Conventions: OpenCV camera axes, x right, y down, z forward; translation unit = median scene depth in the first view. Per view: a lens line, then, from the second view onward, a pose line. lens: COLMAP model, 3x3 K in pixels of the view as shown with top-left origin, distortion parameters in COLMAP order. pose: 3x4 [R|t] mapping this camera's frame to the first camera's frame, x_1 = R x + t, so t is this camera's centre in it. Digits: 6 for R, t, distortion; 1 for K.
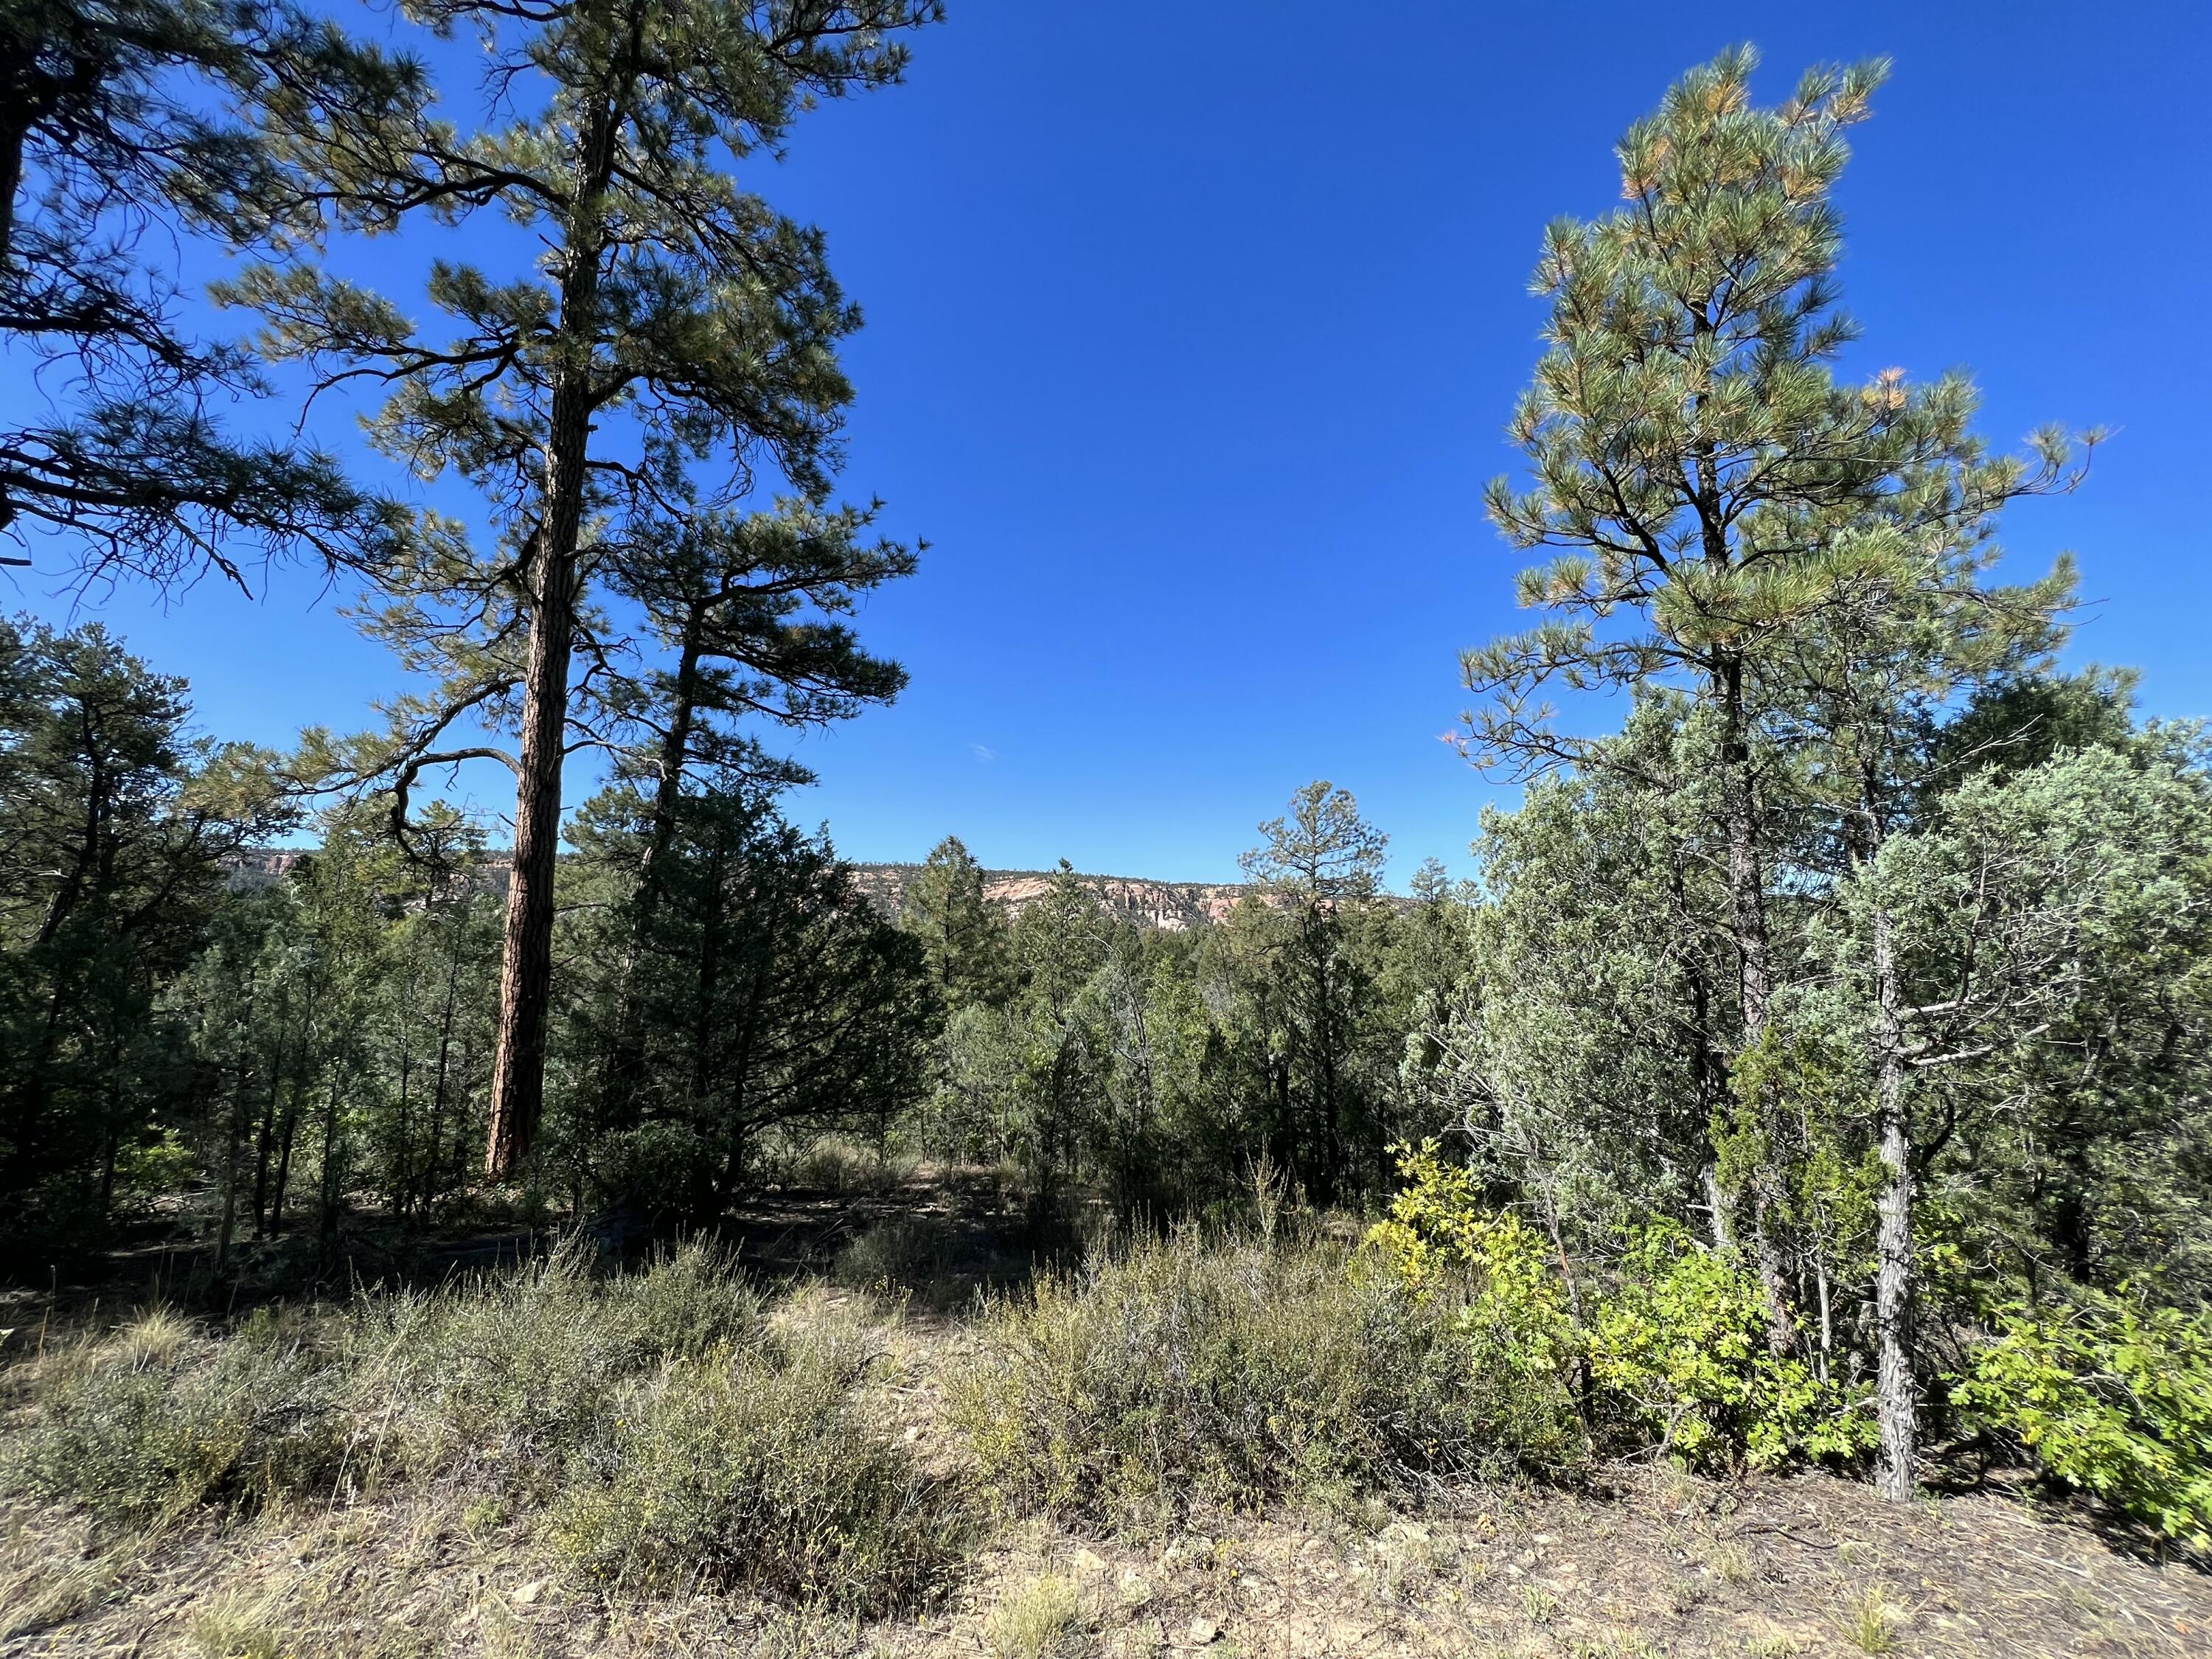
lens RADIAL K [[867.3, 0, 1093.9], [0, 867.3, 818.2], [0, 0, 1]] dist [-0.010837, 0.001477]
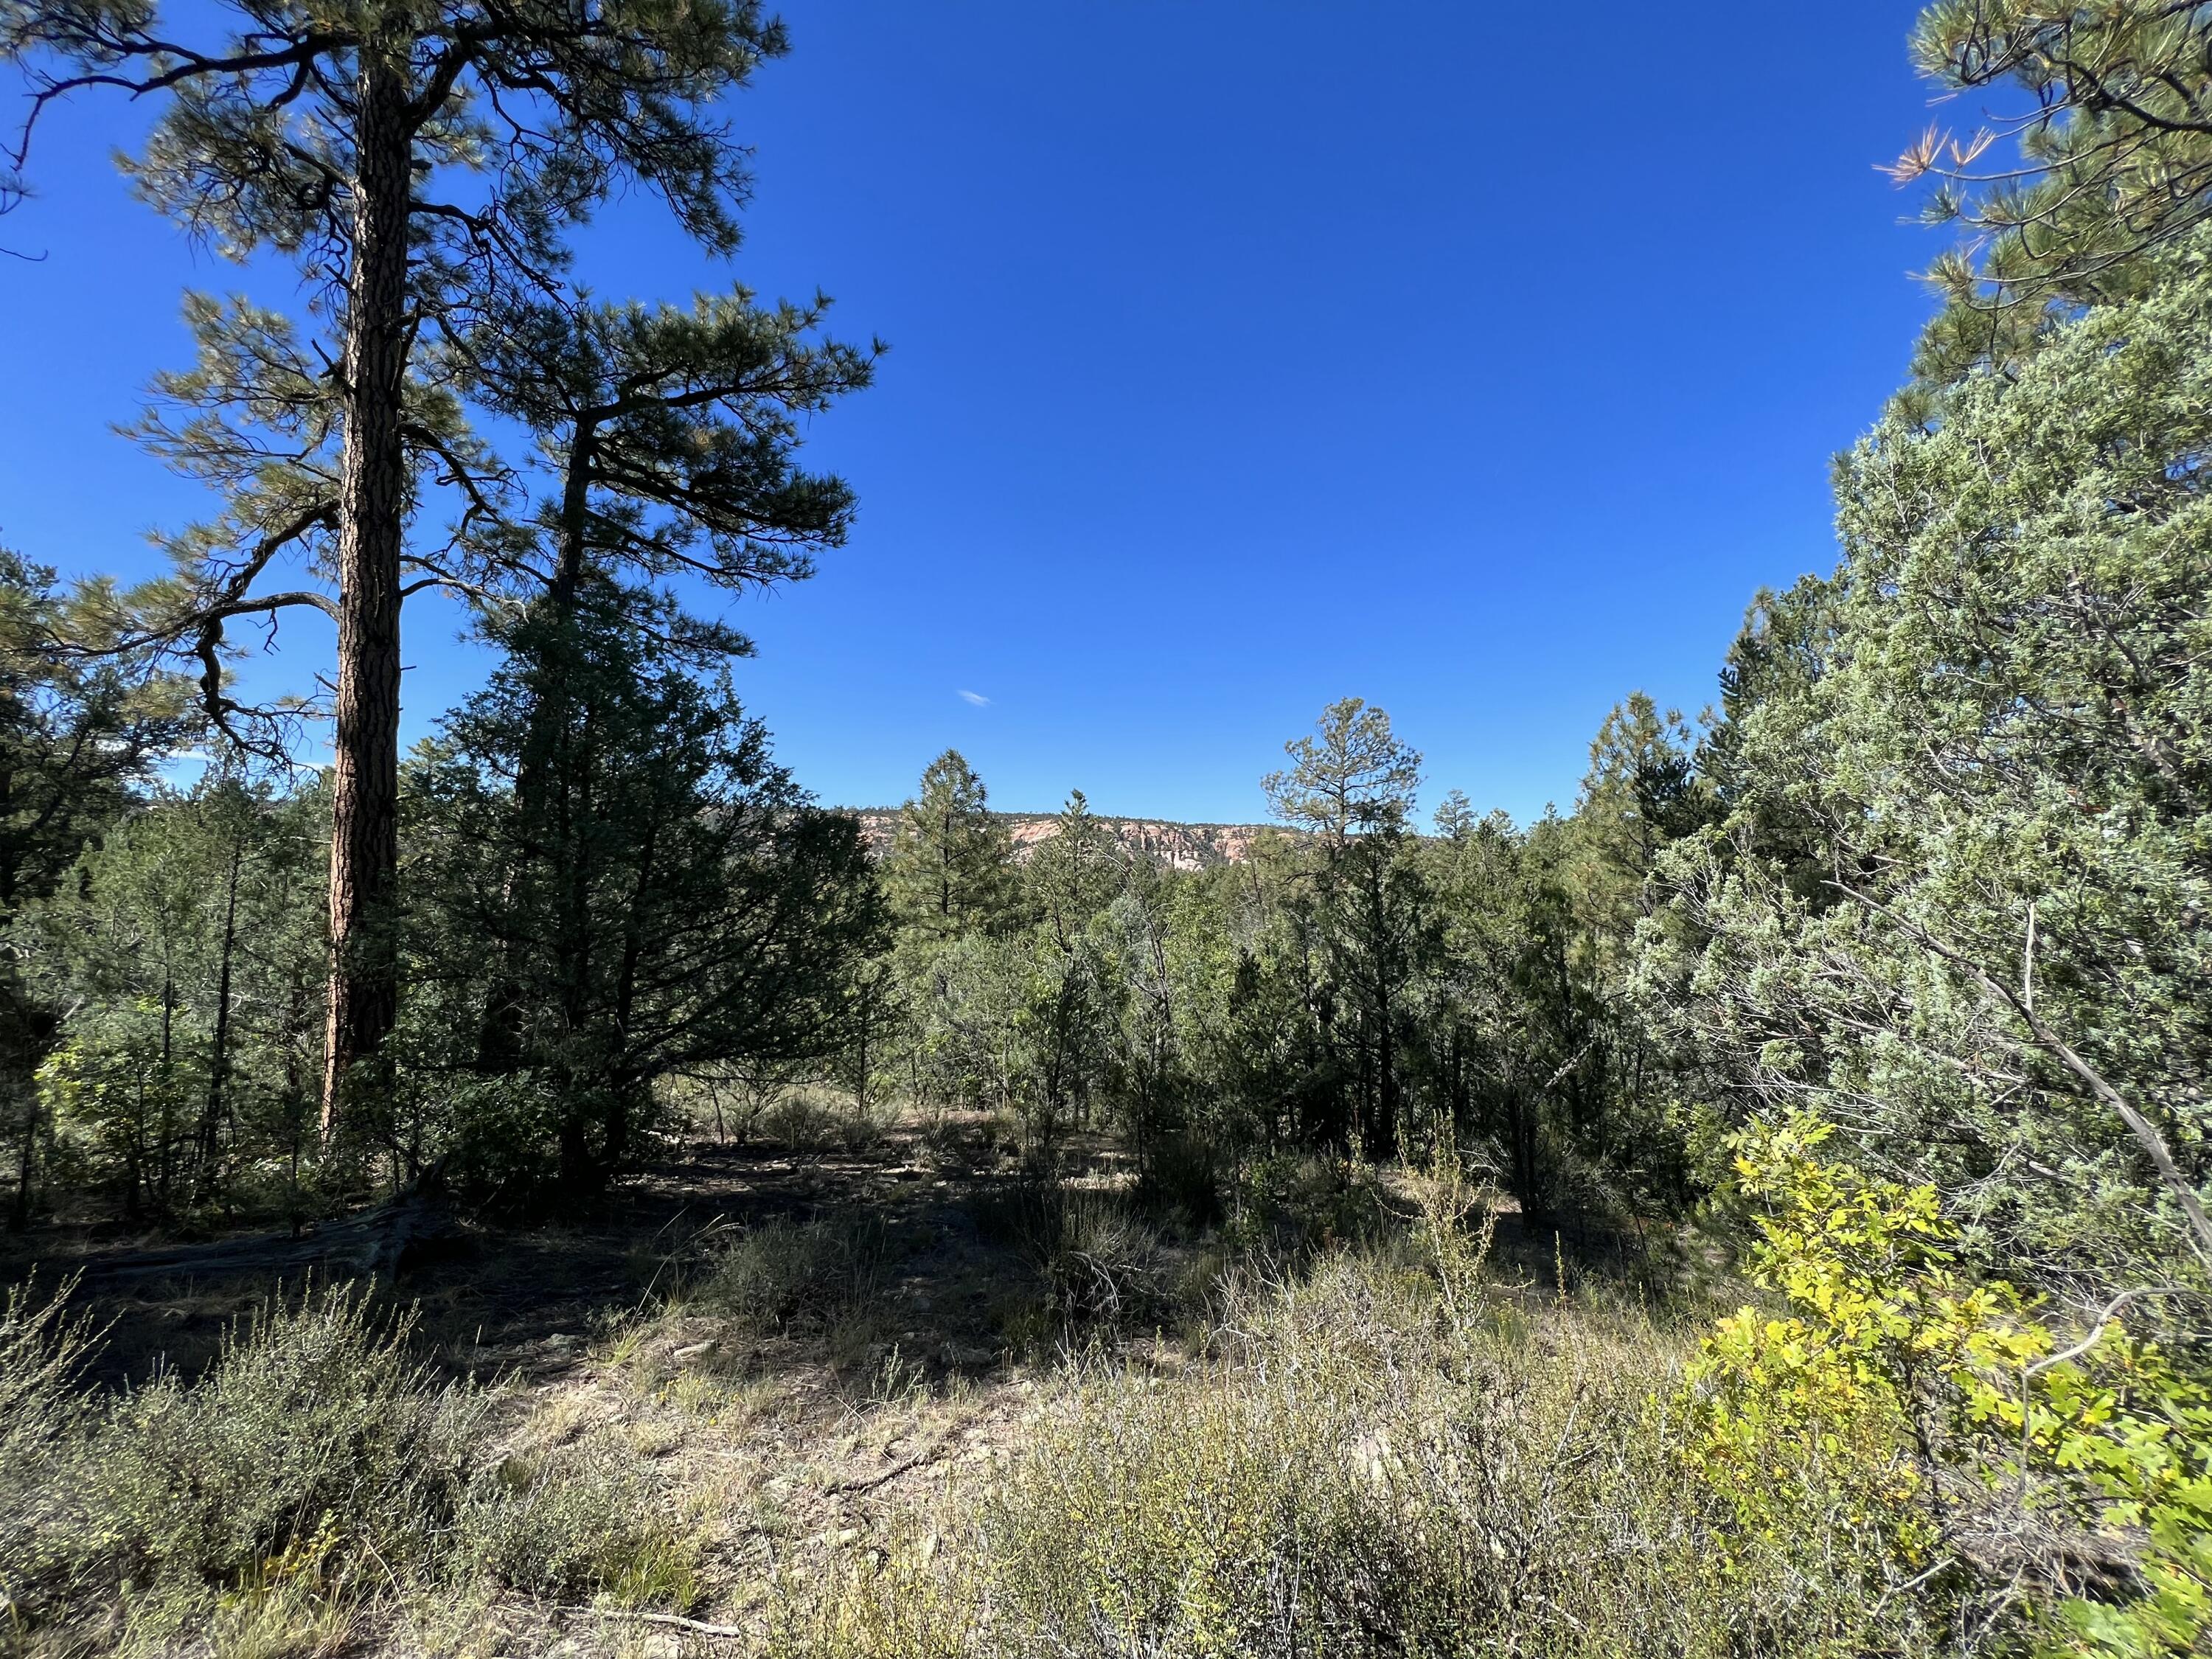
lens RADIAL K [[867.3, 0, 1096.7], [0, 867.3, 821.8], [0, 0, 1]] dist [-0.010837, 0.001477]
pose [[0.999826, -0.010742, -0.015248, 0.009756], [0.011793, 0.997433, 0.070634, 0.076466], [0.014450, -0.070802, 0.997386, 0.235585]]
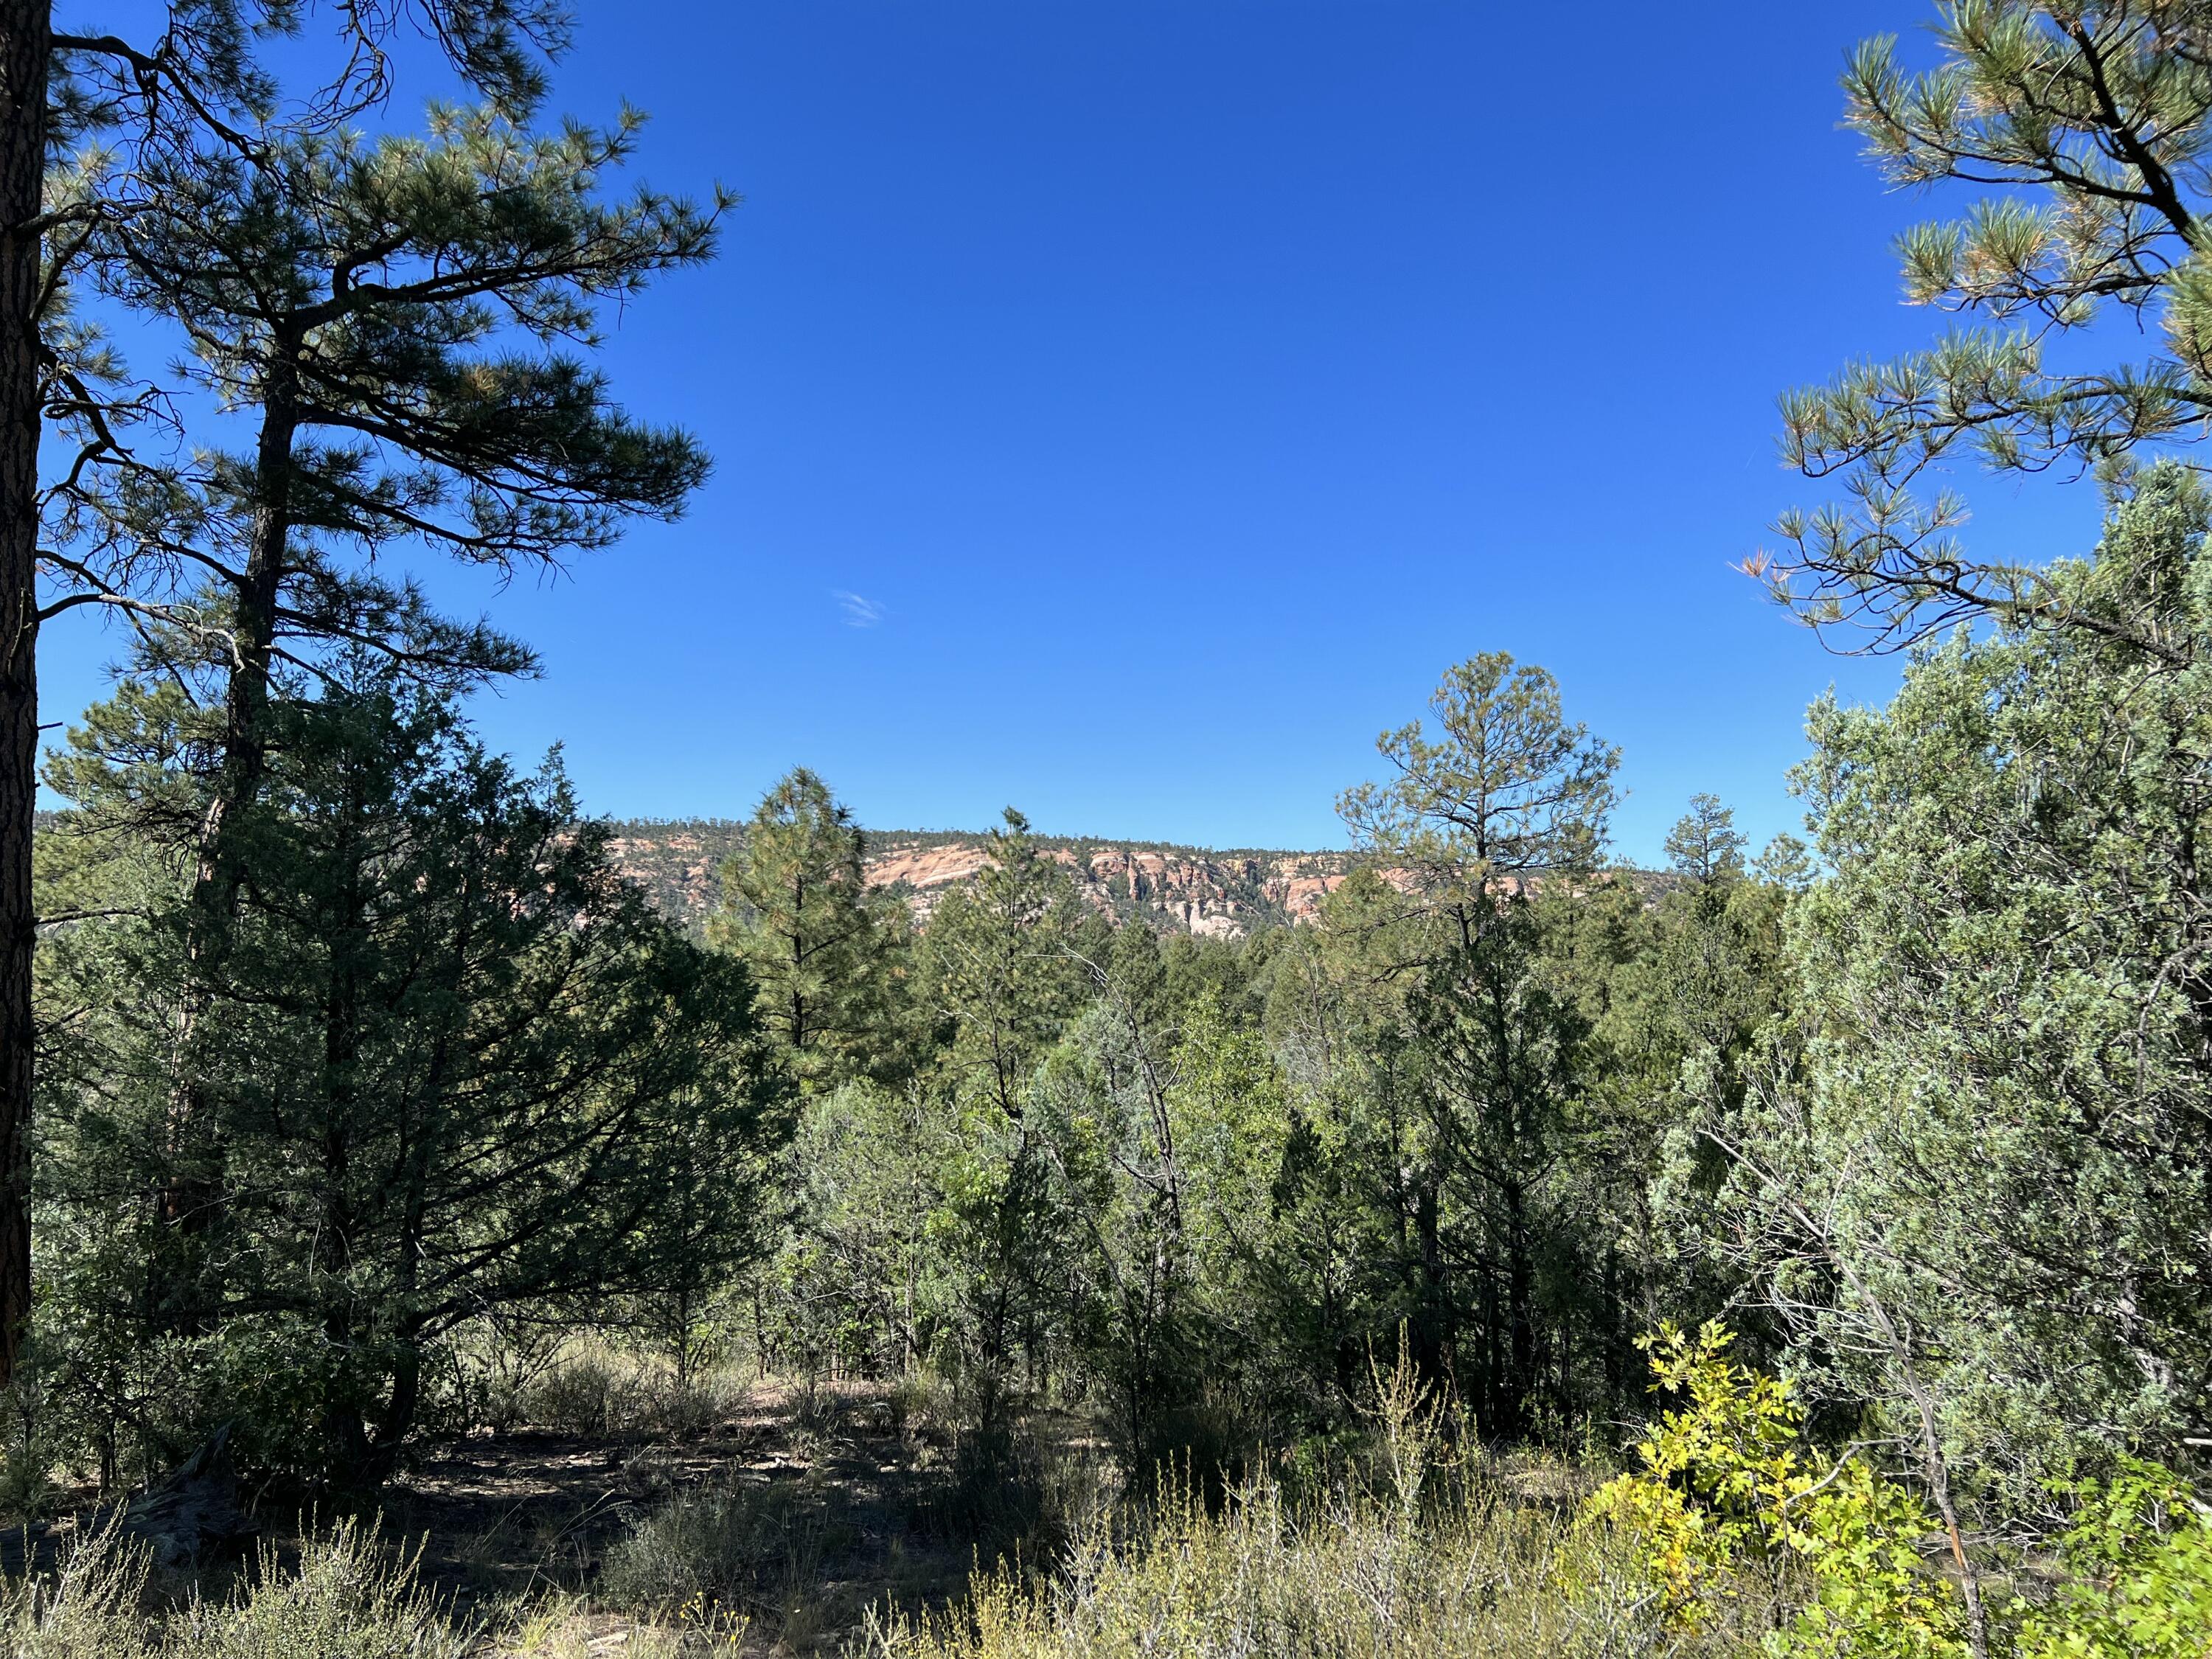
lens RADIAL K [[1630.5, 0, 1087.6], [0, 1630.5, 836.8], [0, 0, 1]] dist [0.043840, -0.052776]
pose [[0.999828, -0.014740, 0.011221, -0.001317], [0.013976, 0.997765, 0.065350, -0.001075], [-0.012159, -0.065181, 0.997799, 0.004712]]
